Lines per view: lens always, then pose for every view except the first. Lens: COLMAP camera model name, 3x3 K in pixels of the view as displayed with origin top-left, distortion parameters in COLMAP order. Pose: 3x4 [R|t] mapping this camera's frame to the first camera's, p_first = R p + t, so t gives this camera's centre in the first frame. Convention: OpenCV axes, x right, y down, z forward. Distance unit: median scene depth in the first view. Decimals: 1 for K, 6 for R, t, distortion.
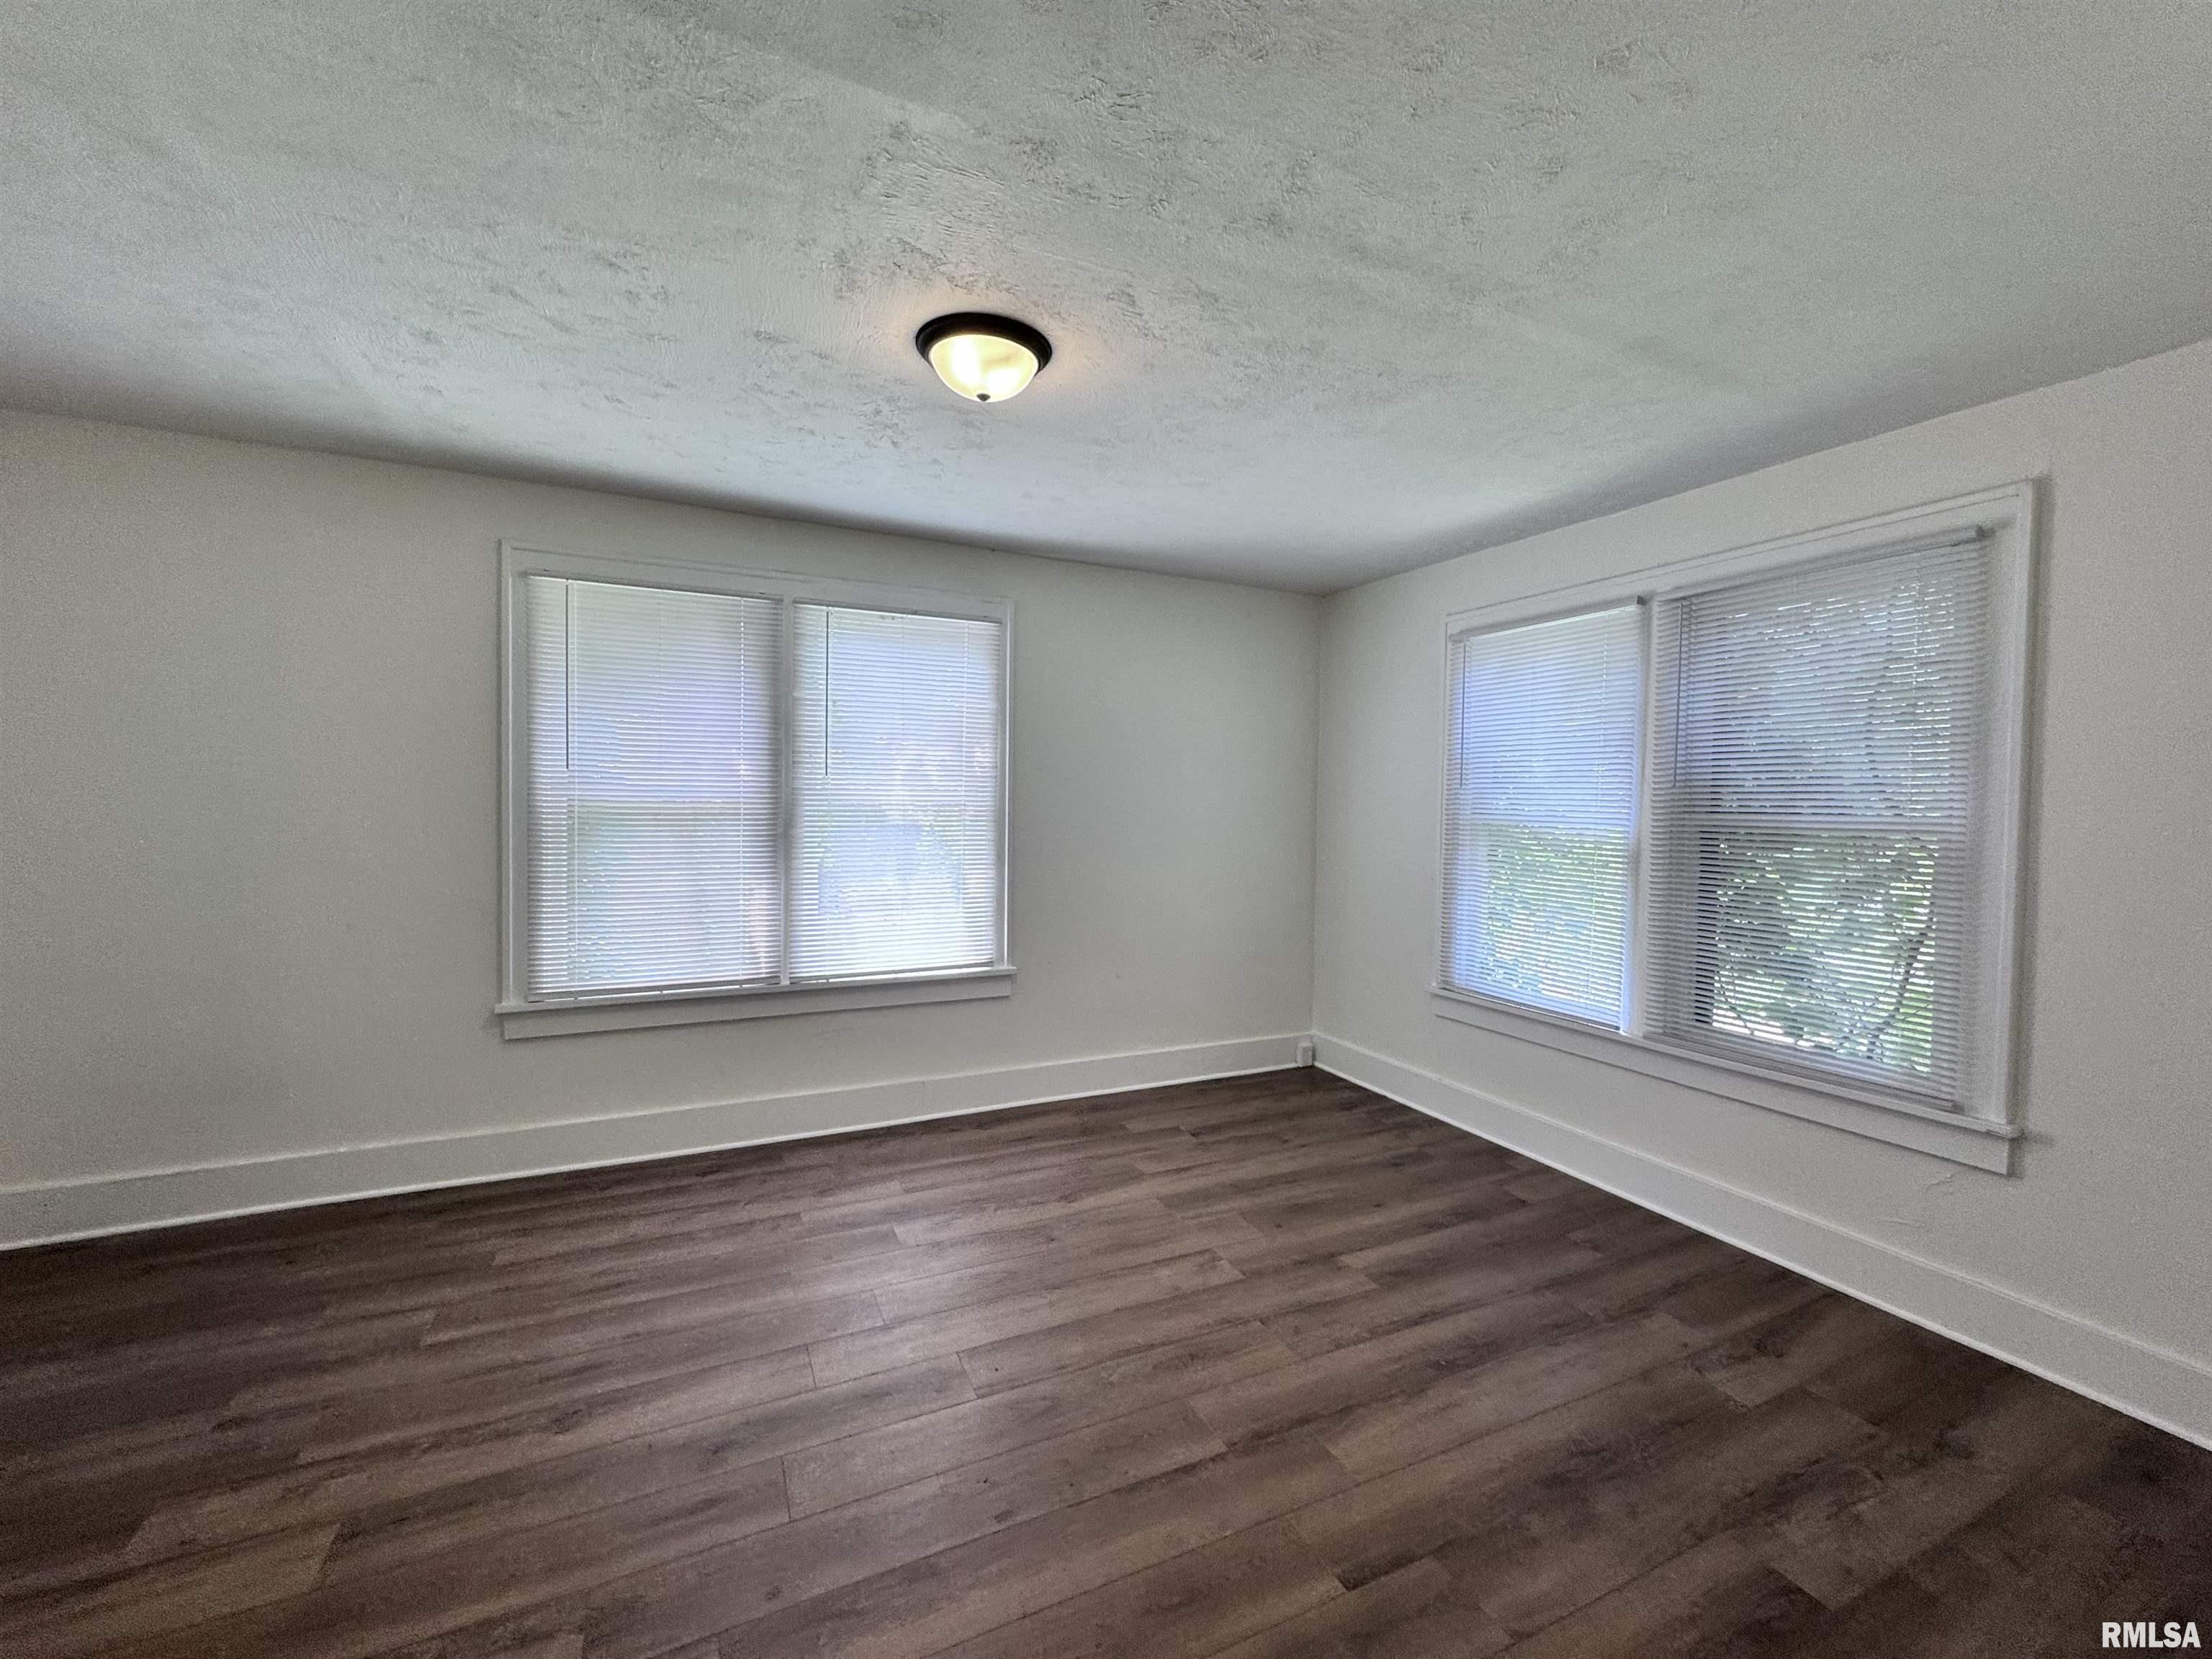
lens RADIAL K [[881.8, 0, 1104.5], [0, 881.8, 828.8], [0, 0, 1]] dist [-0.003188, 0.000349]
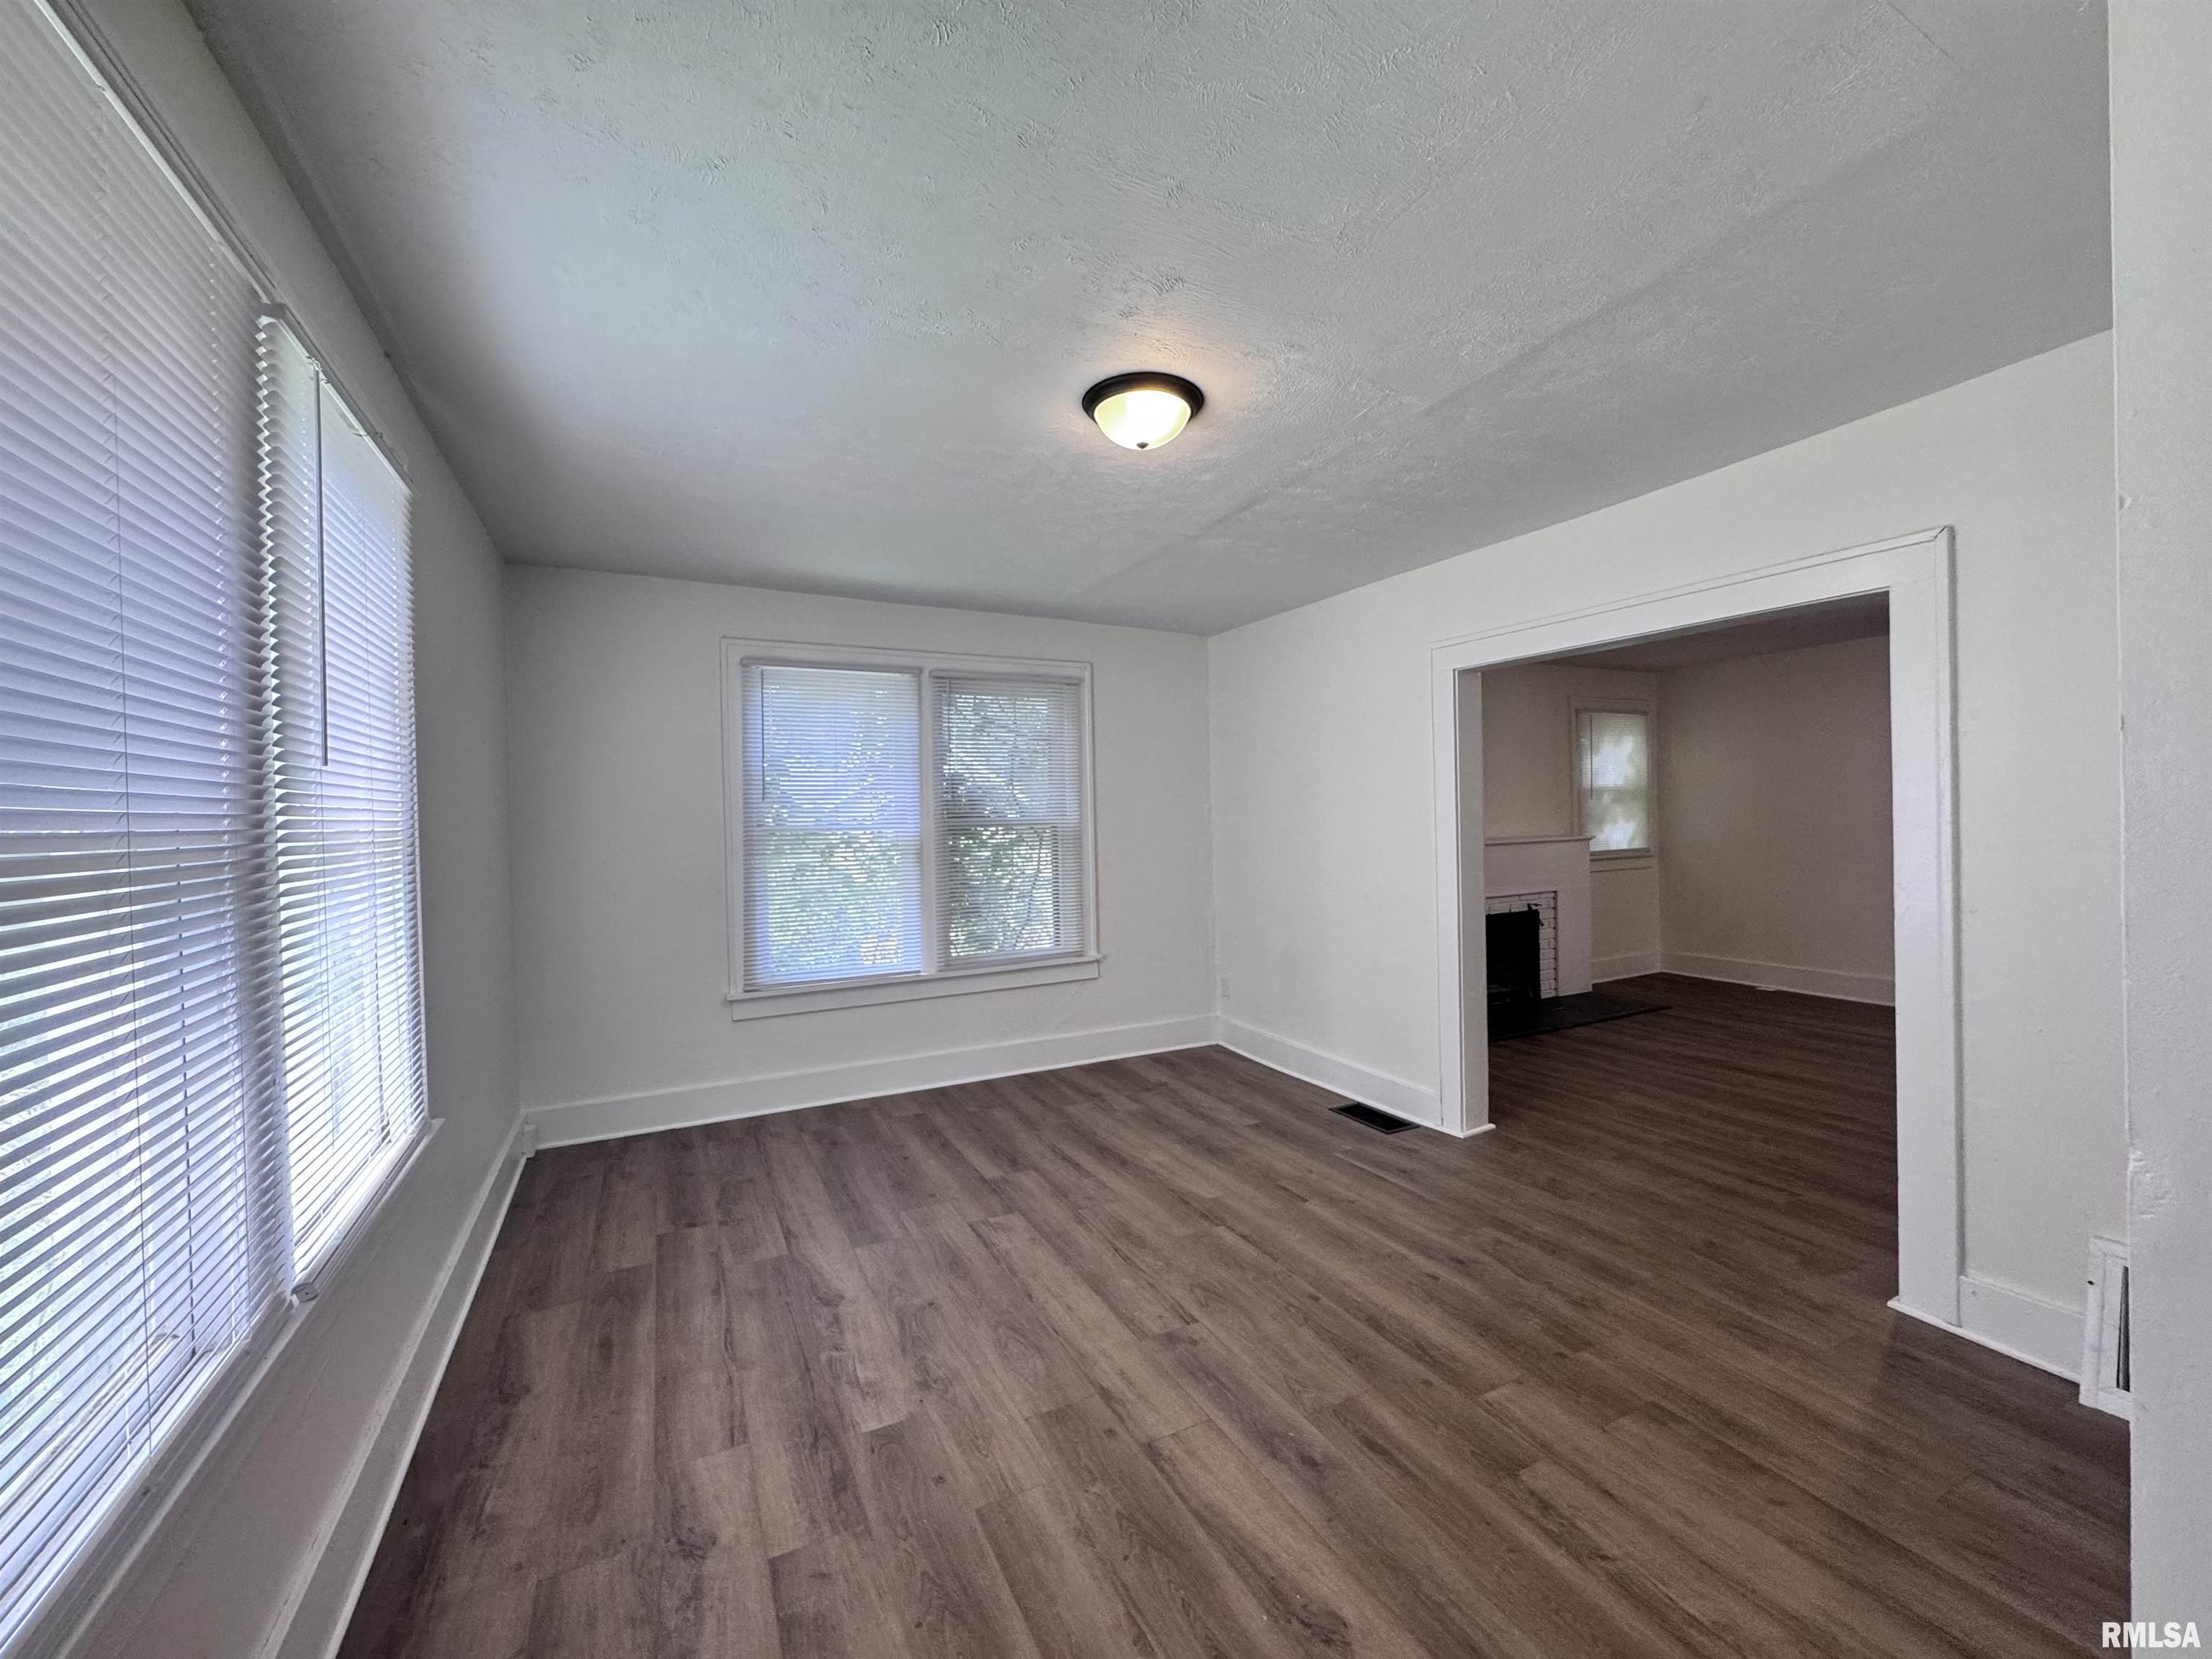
lens RADIAL K [[881.8, 0, 1107.4], [0, 881.8, 830.0], [0, 0, 1]] dist [-0.003188, 0.000349]
pose [[-0.028745, -0.027187, 0.999217, -0.926662], [0.049889, 0.998345, 0.028598, -0.028589], [-0.998341, 0.050672, -0.027341, 0.809639]]
